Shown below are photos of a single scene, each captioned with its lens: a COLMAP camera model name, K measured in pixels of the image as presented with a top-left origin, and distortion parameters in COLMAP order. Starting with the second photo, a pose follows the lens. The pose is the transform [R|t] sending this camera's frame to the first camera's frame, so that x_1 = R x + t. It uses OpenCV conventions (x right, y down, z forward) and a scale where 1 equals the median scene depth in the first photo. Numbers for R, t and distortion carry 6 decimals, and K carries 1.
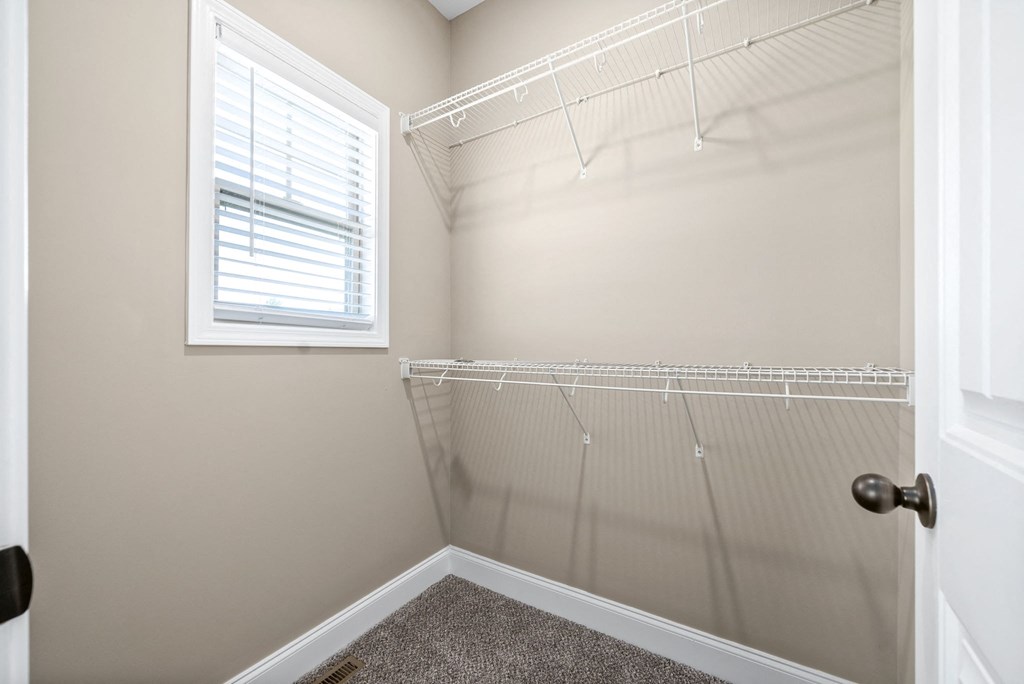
lens RADIAL K [[400.9, 0, 507.6], [0, 400.9, 349.0], [0, 0, 1]] dist [0.000818, 0.000108]
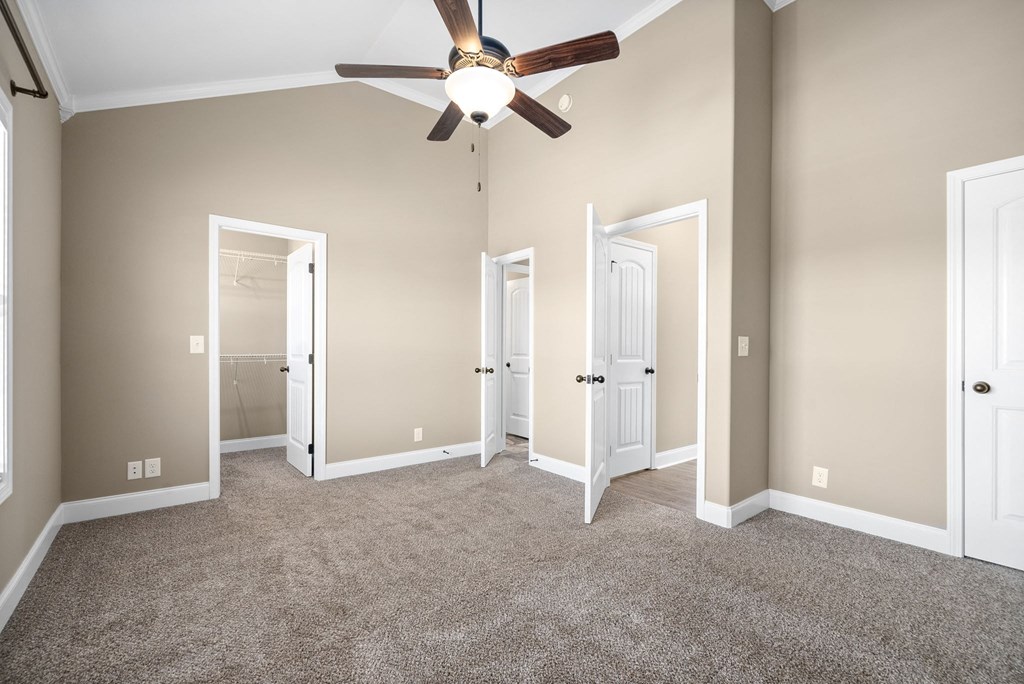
lens RADIAL K [[460.0, 0, 504.5], [0, 460.0, 346.6], [0, 0, 1]] dist [0.002125, 0.000779]
pose [[0.364688, -0.006049, 0.931110, -2.269596], [0.000468, 0.999980, 0.006313, -0.044151], [-0.931130, -0.001866, 0.364683, -2.438204]]
